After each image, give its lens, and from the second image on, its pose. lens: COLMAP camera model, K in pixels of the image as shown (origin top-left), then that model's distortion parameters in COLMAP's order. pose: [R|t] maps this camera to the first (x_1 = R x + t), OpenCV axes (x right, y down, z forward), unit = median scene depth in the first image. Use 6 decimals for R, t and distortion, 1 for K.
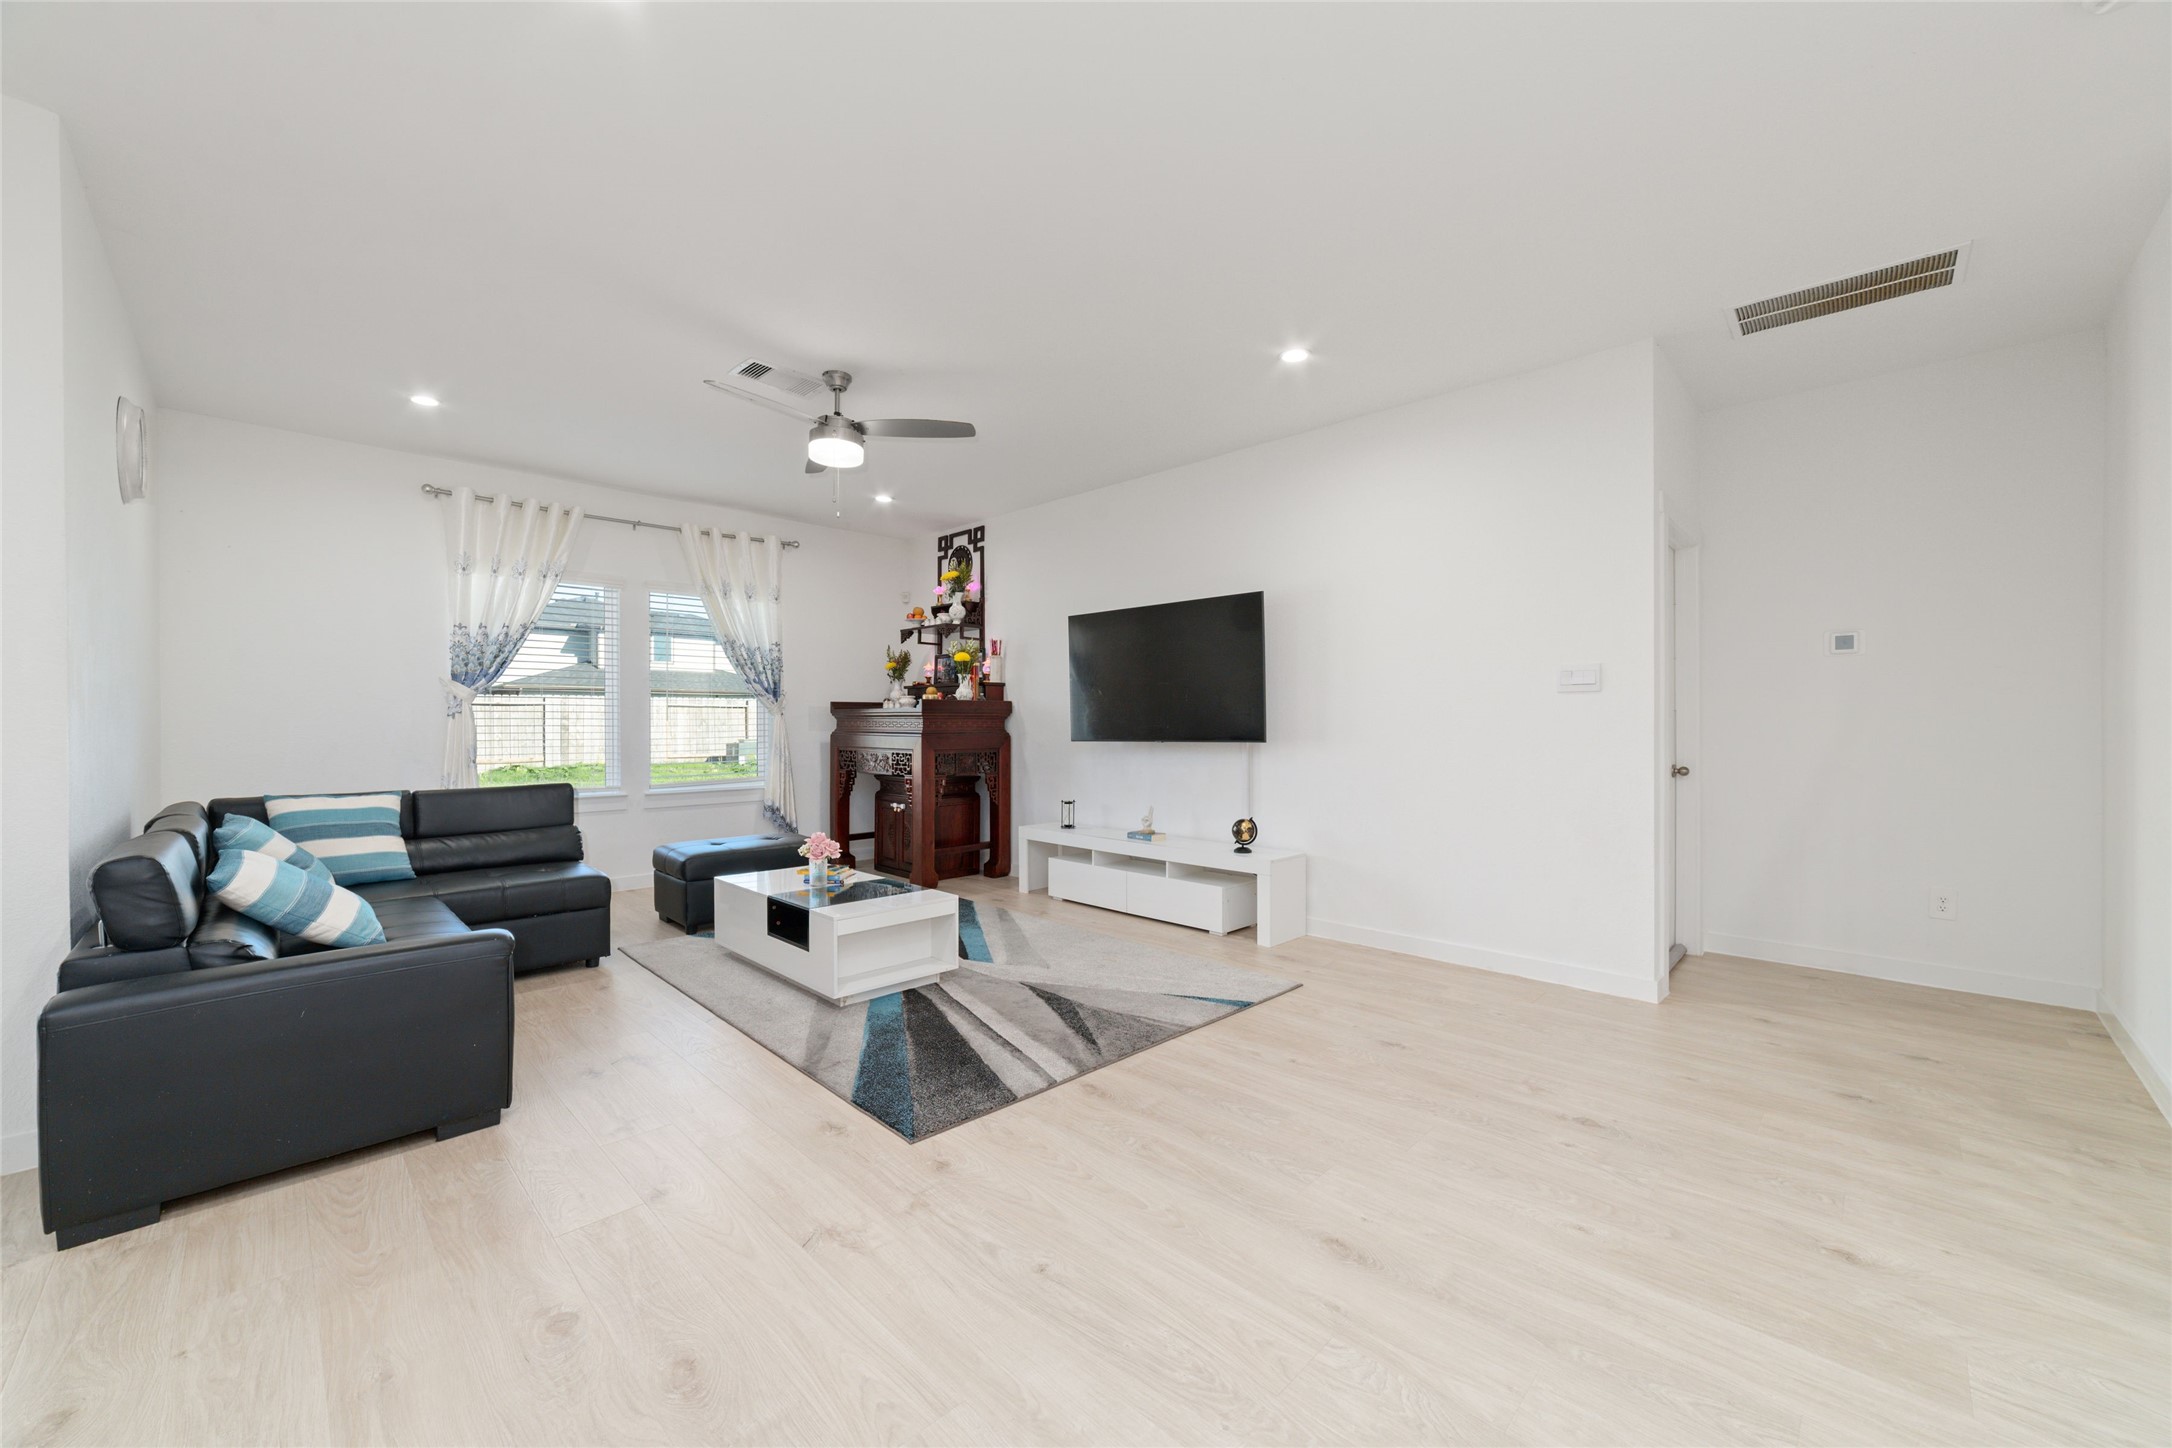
lens RADIAL K [[830.7, 0, 1092.1], [0, 830.7, 726.3], [0, 0, 1]] dist [-0.020180, 0.007284]
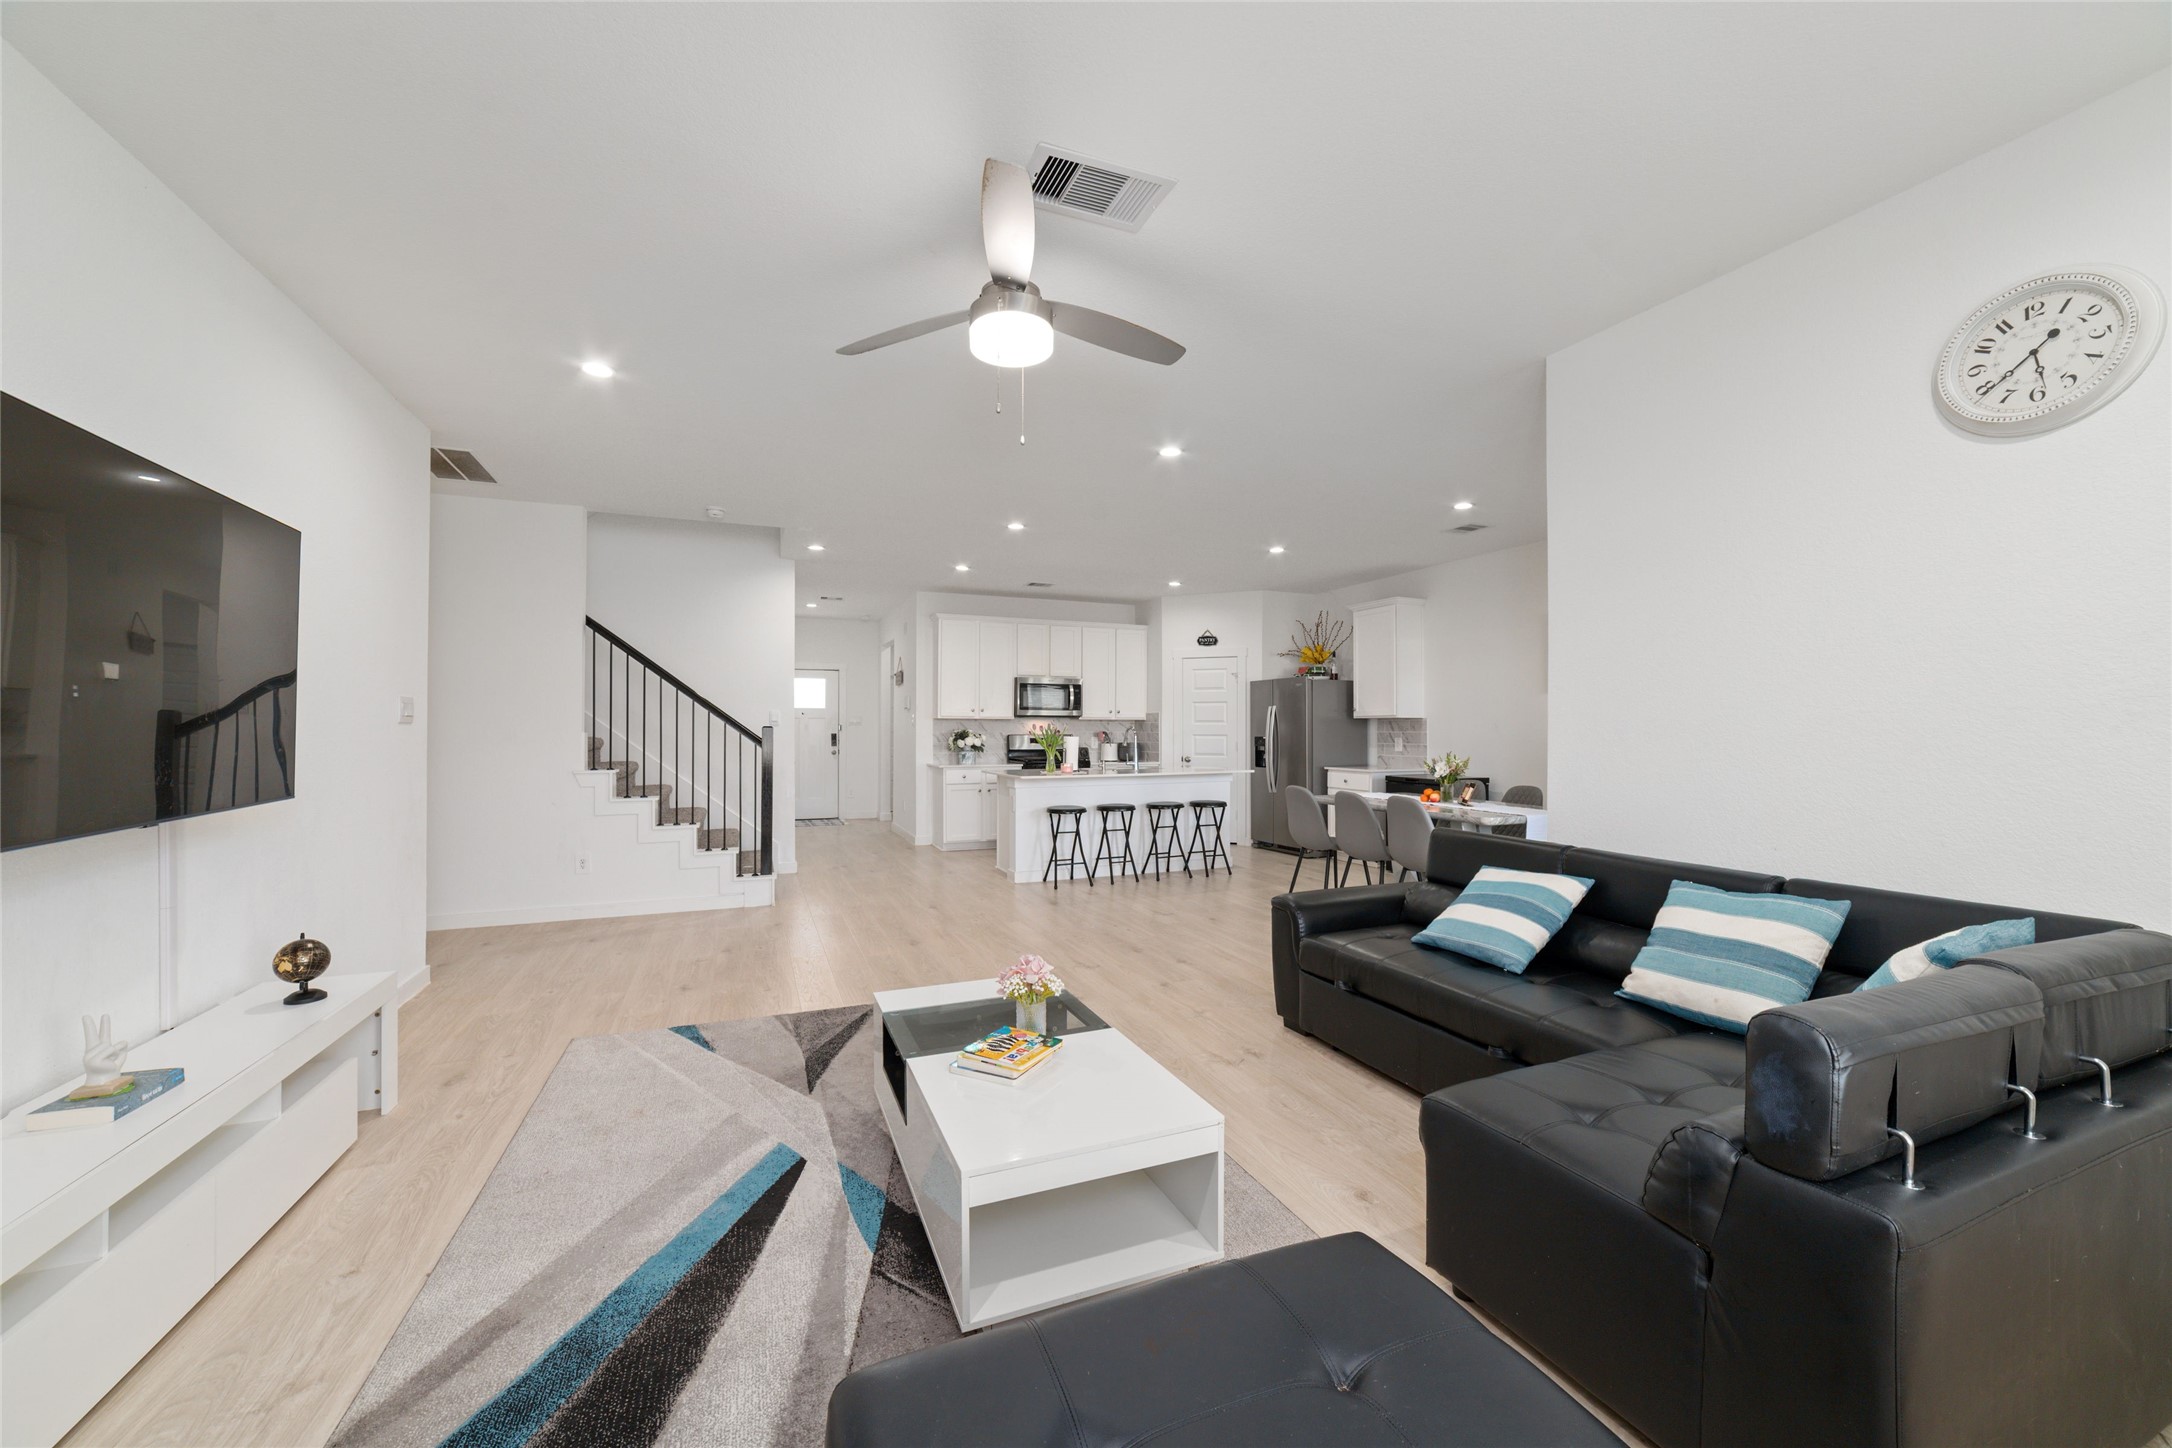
lens RADIAL K [[830.7, 0, 1088.8], [0, 830.7, 714.6], [0, 0, 1]] dist [-0.020180, 0.007284]
pose [[-0.921201, 0.006956, 0.389024, -0.669370], [0.001591, 0.999899, -0.014113, -0.038129], [-0.389083, -0.012382, -0.921120, 1.713195]]
